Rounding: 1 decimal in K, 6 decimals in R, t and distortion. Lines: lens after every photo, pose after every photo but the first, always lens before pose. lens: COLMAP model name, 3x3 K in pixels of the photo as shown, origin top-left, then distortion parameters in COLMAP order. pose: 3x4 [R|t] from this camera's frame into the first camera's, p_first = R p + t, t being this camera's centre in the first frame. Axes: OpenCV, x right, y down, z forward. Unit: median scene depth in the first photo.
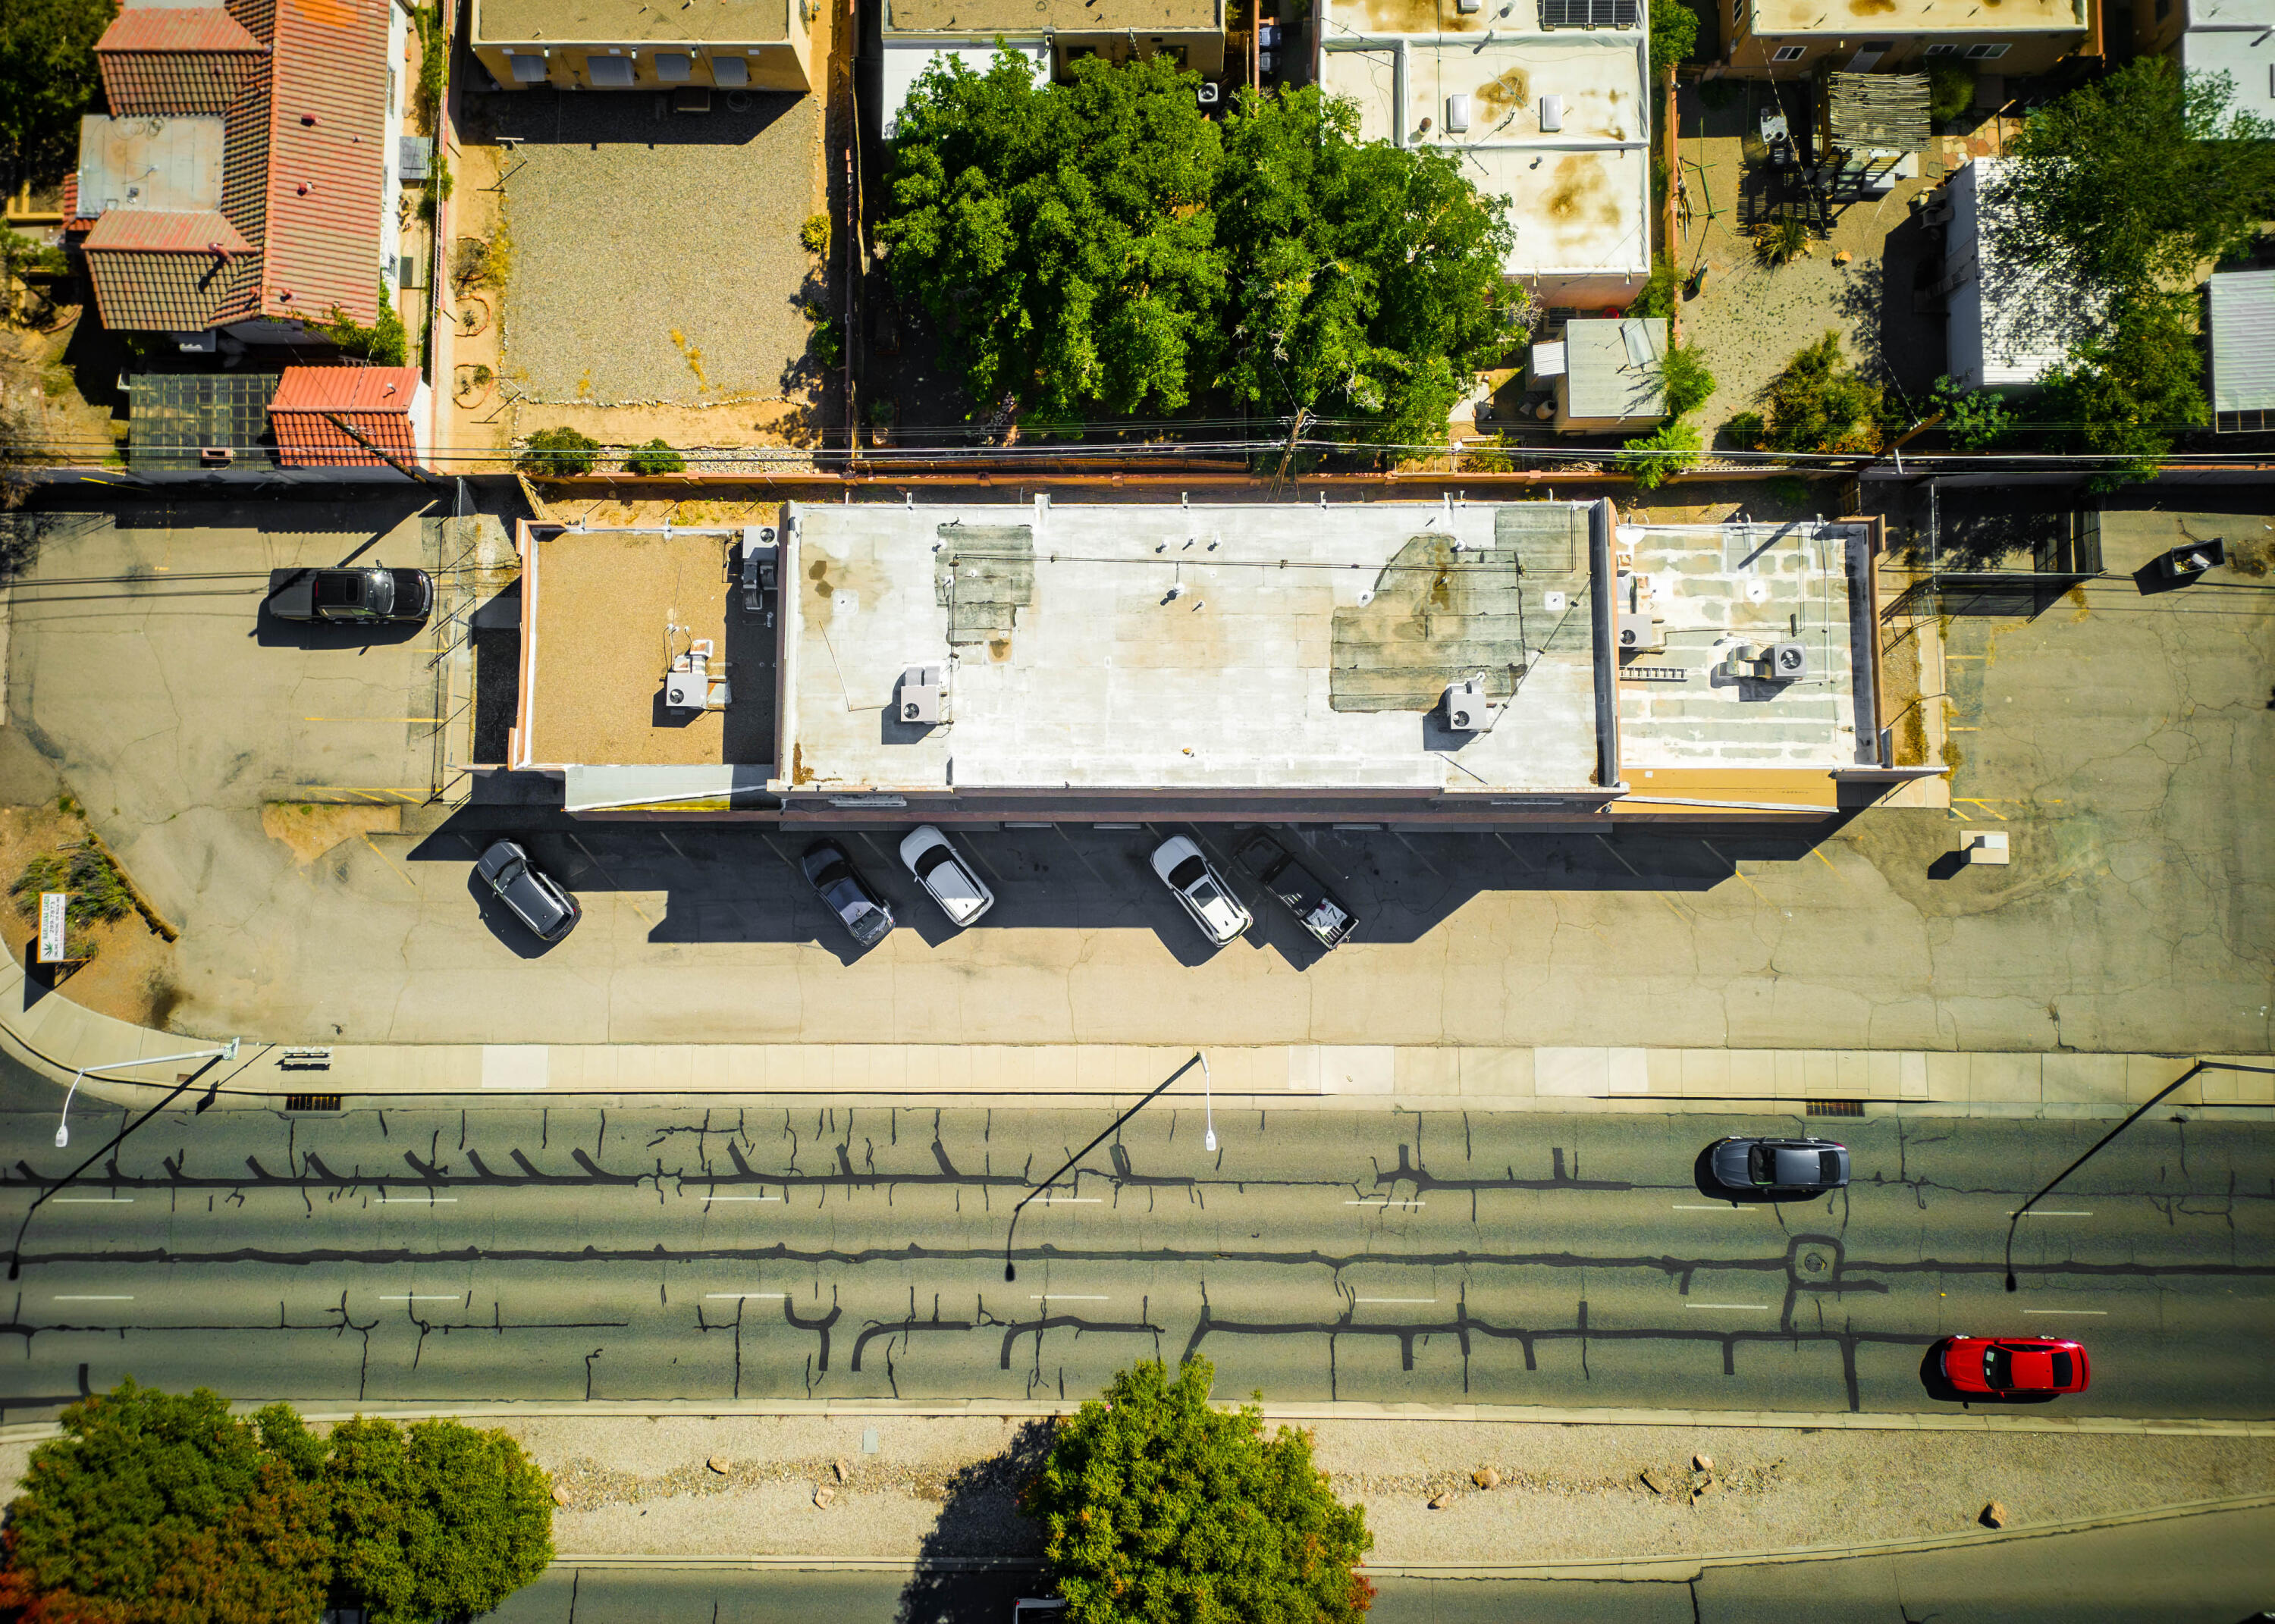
lens RADIAL K [[1674.5, 0, 1137.5], [0, 1674.5, 812.0], [0, 0, 1]] dist [0.055783, 0.003952]
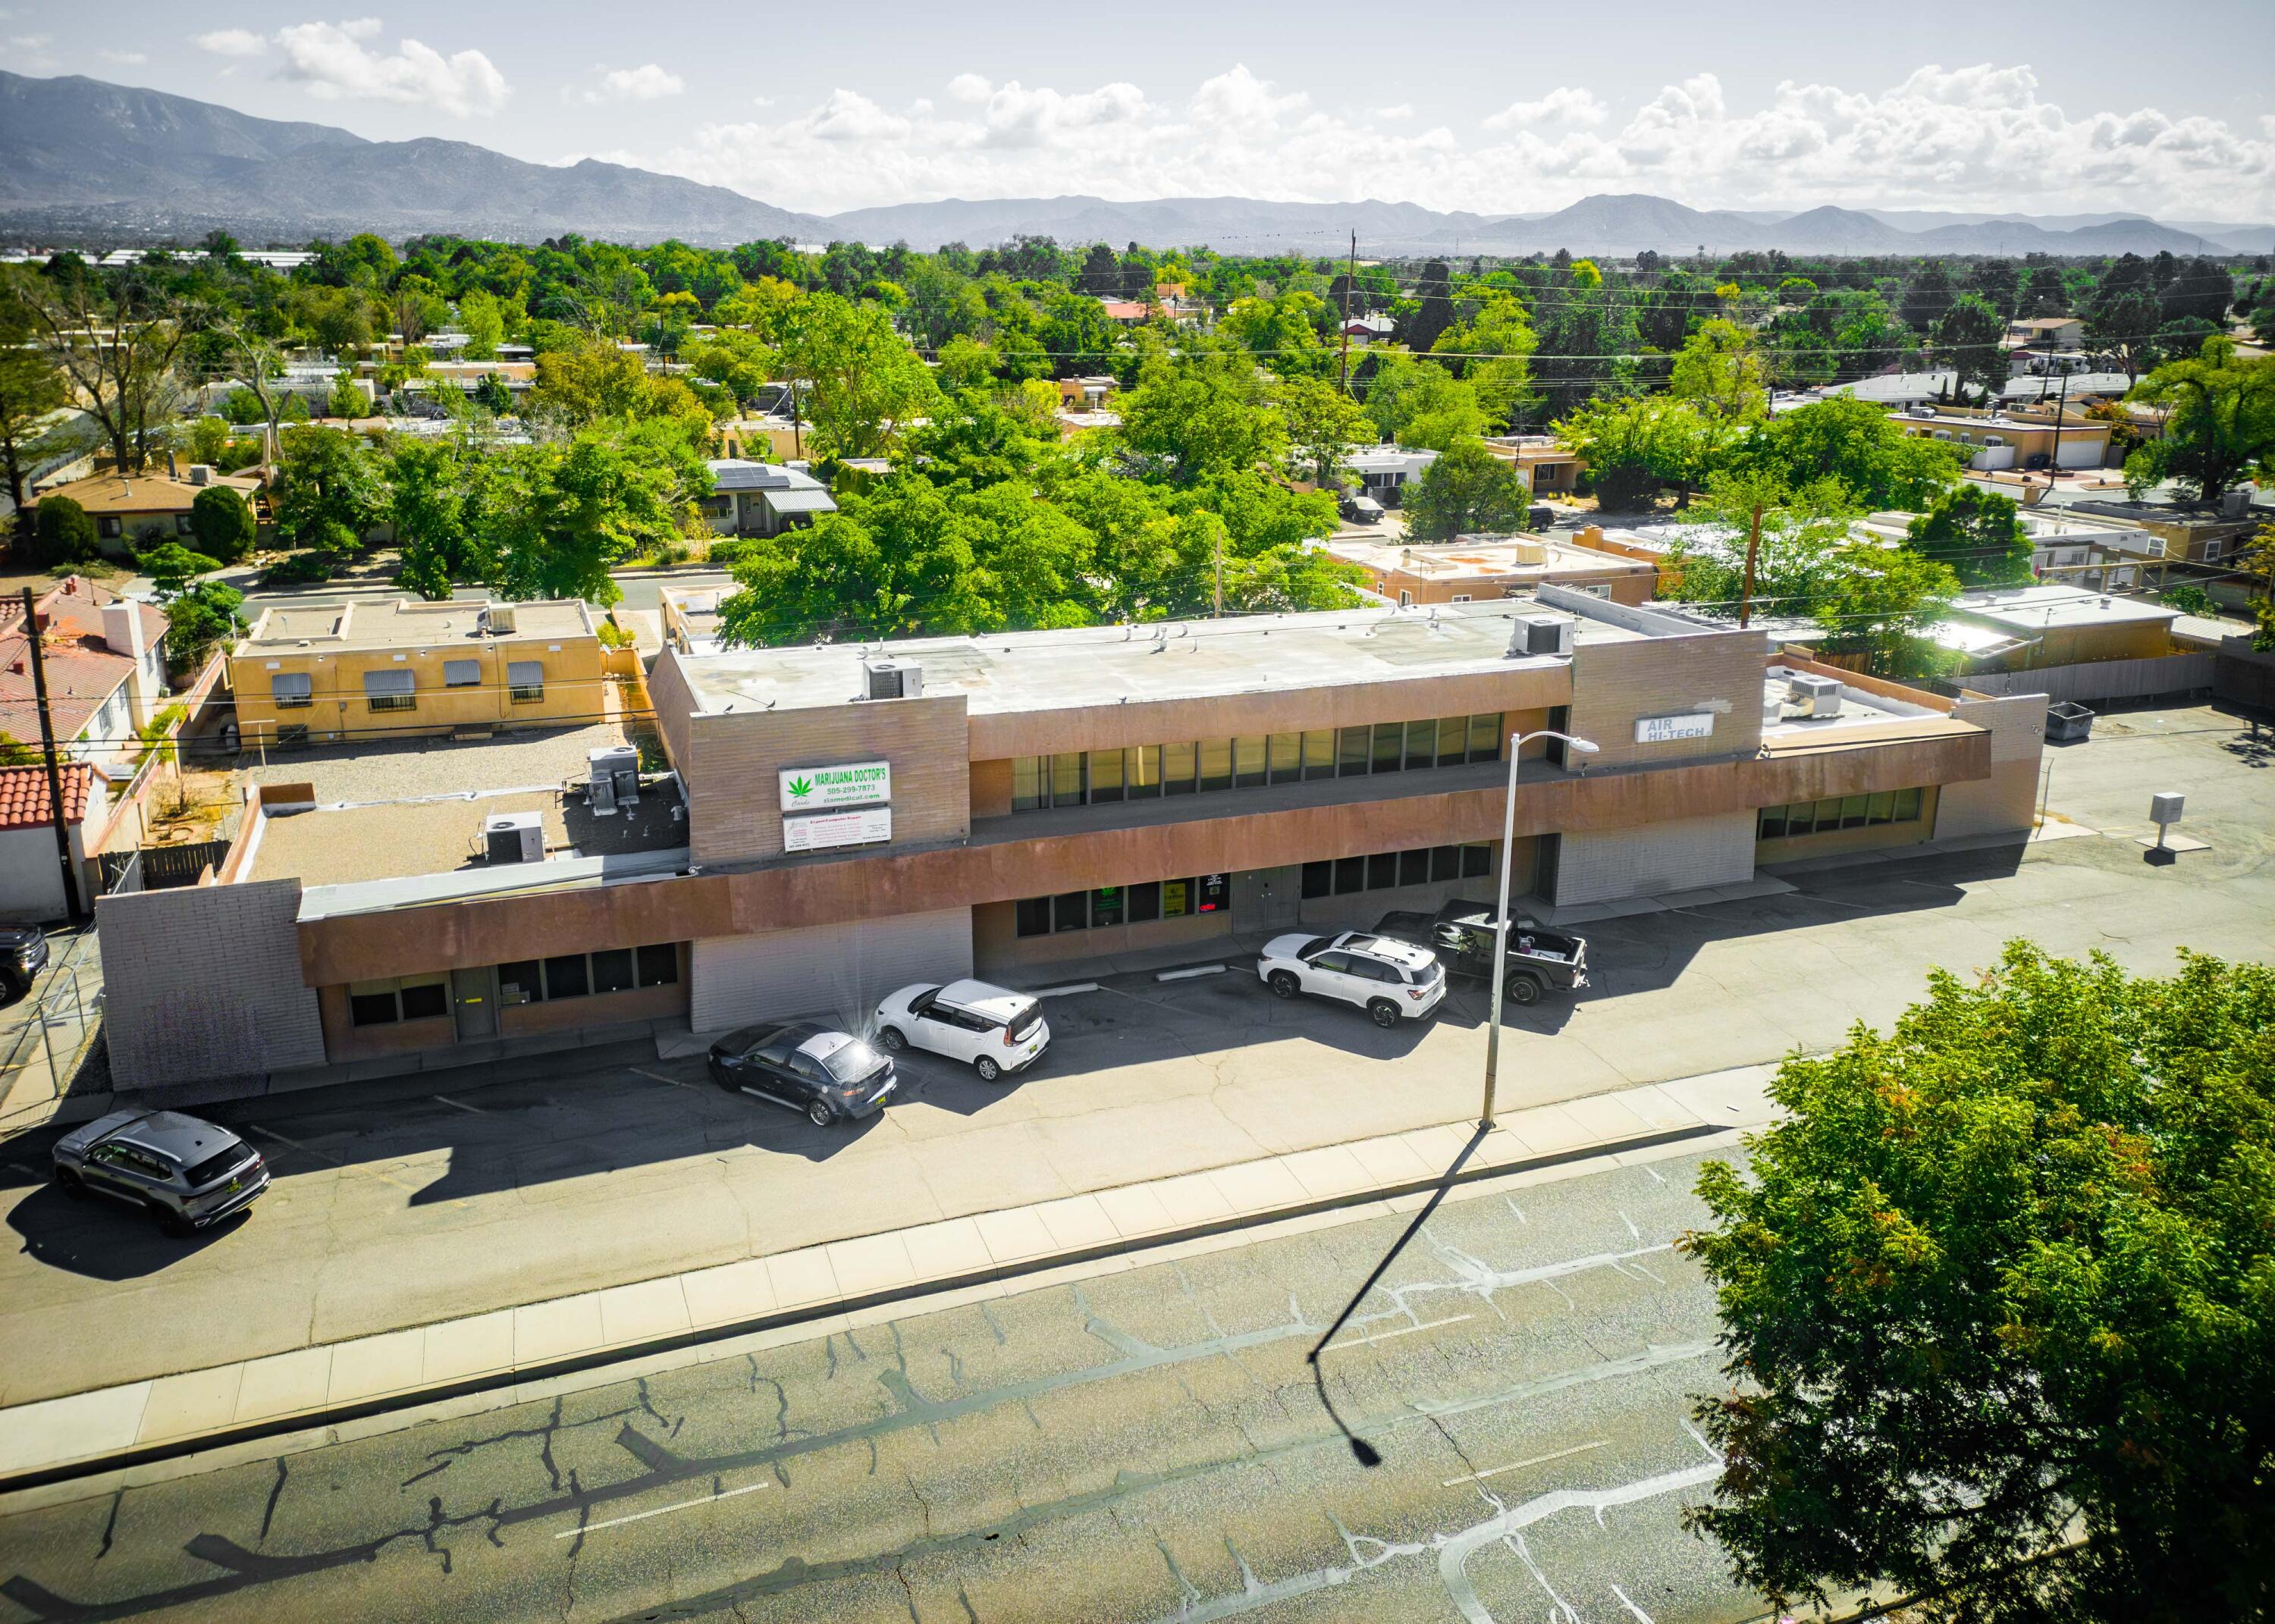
lens RADIAL K [[1674.5, 0, 1137.5], [0, 1674.5, 812.0], [0, 0, 1]] dist [0.055783, 0.003952]
pose [[0.933597, -0.081483, 0.348936, -0.257245], [0.353179, 0.373675, -0.857690, 0.544551], [-0.060502, 0.923974, 0.377640, 0.694593]]
